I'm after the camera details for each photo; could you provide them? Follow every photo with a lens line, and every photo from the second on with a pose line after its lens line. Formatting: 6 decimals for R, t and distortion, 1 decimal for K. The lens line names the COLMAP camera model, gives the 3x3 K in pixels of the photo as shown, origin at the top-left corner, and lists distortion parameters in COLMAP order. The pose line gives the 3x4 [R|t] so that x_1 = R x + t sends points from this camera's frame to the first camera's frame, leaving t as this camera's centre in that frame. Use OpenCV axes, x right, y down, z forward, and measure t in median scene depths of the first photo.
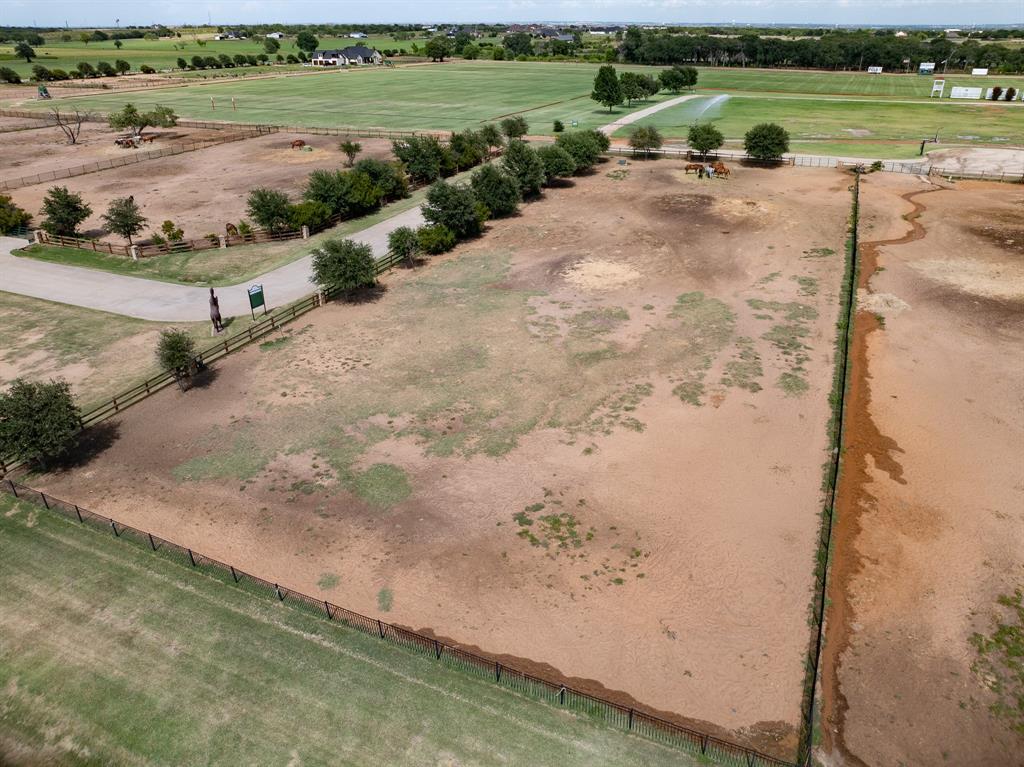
lens RADIAL K [[721.2, 0, 517.2], [0, 721.2, 379.6], [0, 0, 1]] dist [-0.042966, 0.010415]
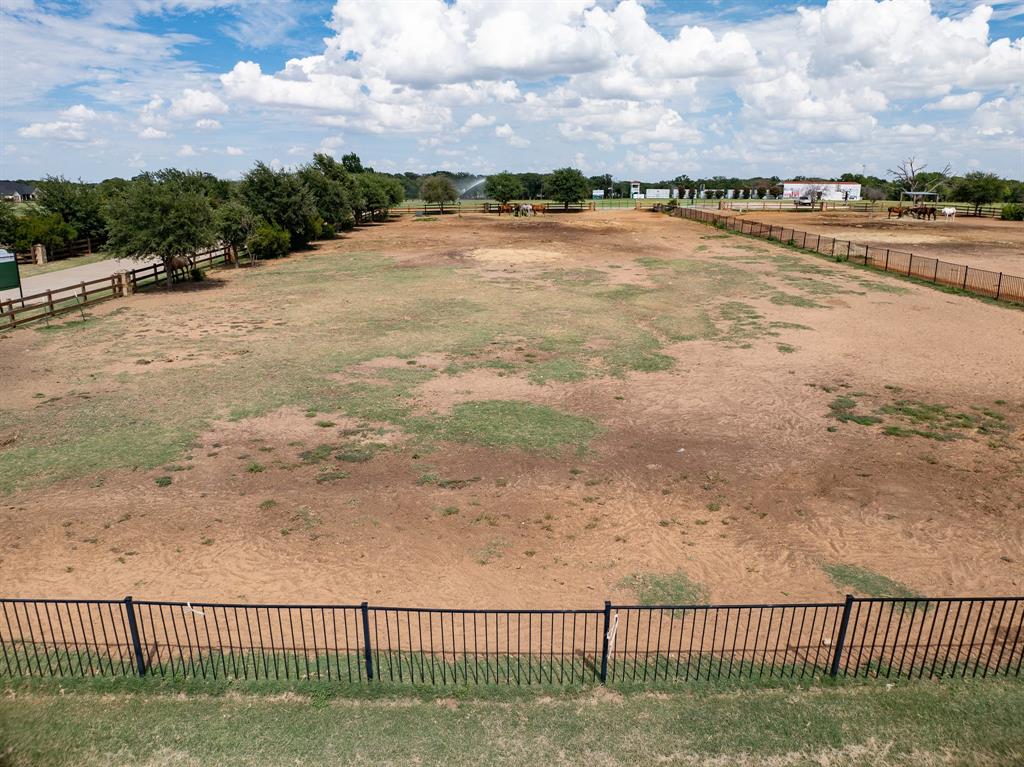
lens RADIAL K [[721.2, 0, 517.2], [0, 721.2, 379.6], [0, 0, 1]] dist [-0.042966, 0.010415]
pose [[0.910671, -0.104587, 0.399674, -0.209367], [0.183997, 0.968857, -0.165714, 0.112515], [-0.369896, 0.224450, 0.901554, 0.351895]]
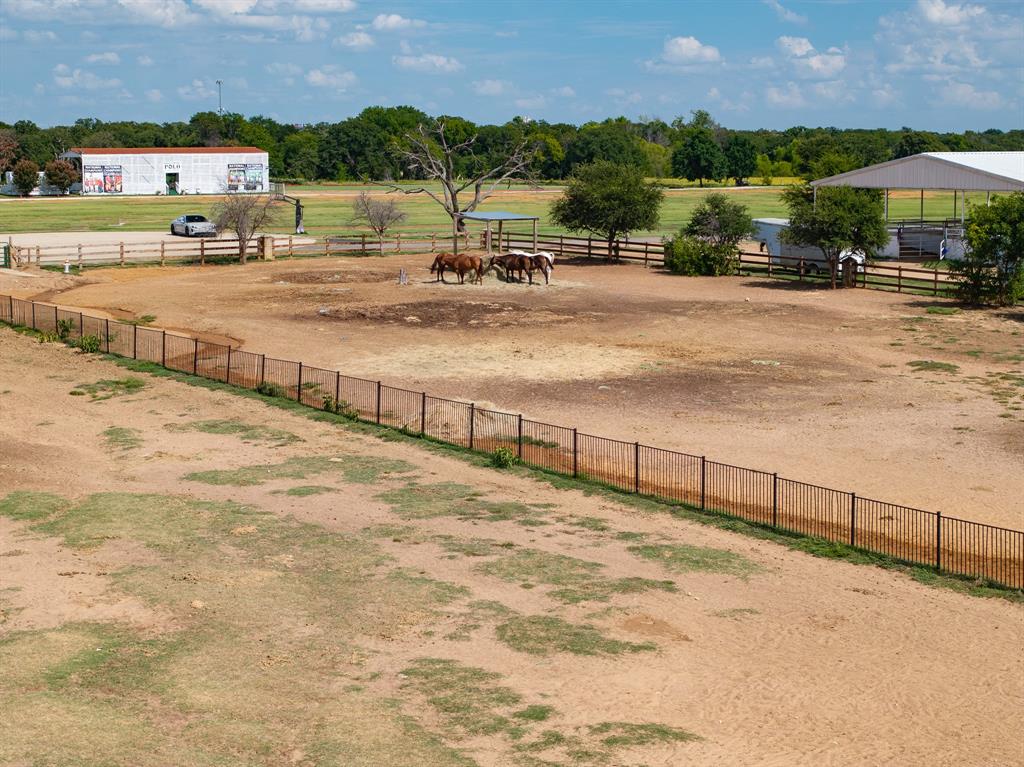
lens RADIAL K [[2049.6, 0, 512.0], [0, 2049.6, 383.5], [0, 0, 1]] dist [-0.020209, -0.034854]
pose [[0.531635, -0.102987, 0.840689, -0.310216], [0.382973, 0.914545, -0.130151, 0.016472], [-0.755444, 0.391154, 0.525645, 0.399873]]
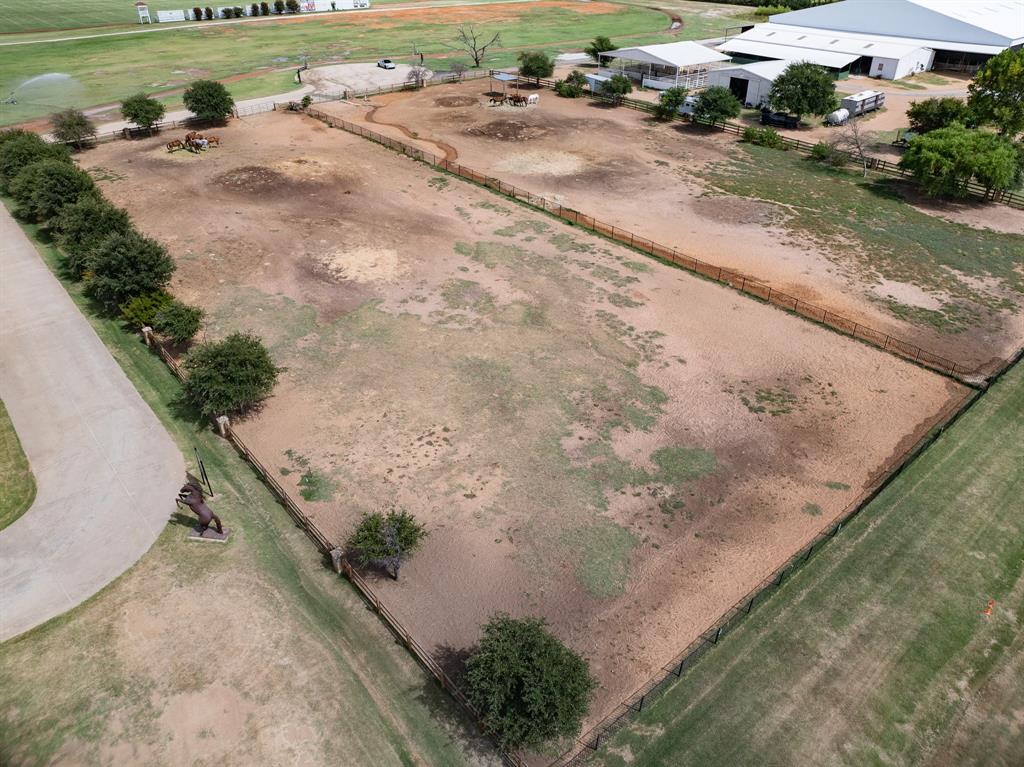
lens RADIAL K [[721.2, 0, 517.2], [0, 721.2, 379.6], [0, 0, 1]] dist [-0.042966, 0.010415]
pose [[0.425005, -0.485624, 0.763897, -0.641008], [0.402861, 0.857199, 0.320800, -0.252363], [-0.810600, 0.171403, 0.559953, 0.328341]]
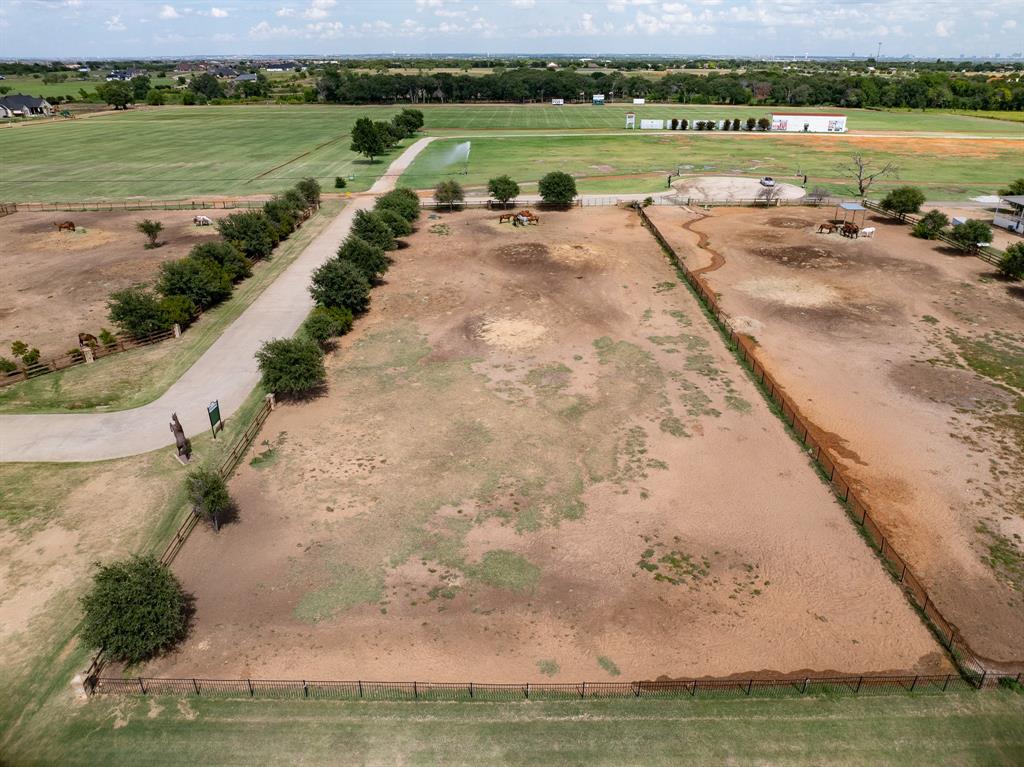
lens RADIAL K [[721.2, 0, 517.2], [0, 721.2, 379.6], [0, 0, 1]] dist [-0.042966, 0.010415]
pose [[0.911484, -0.169926, 0.374597, -0.310693], [0.183497, 0.983020, -0.000570, -0.077044], [-0.368139, 0.069257, 0.927188, -0.013949]]
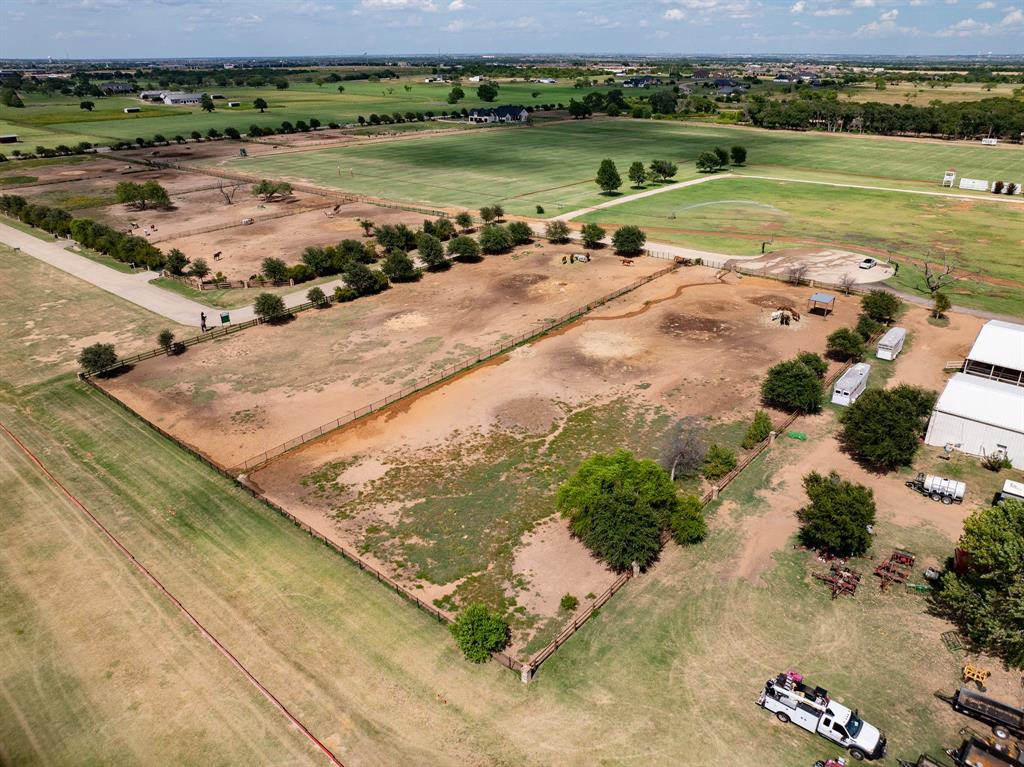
lens RADIAL K [[721.2, 0, 517.2], [0, 721.2, 379.6], [0, 0, 1]] dist [-0.042966, 0.010415]
pose [[0.959528, 0.114919, -0.257100, 0.896781], [-0.123819, 0.992130, -0.018644, -0.003268], [0.252934, 0.049723, 0.966205, -0.698430]]
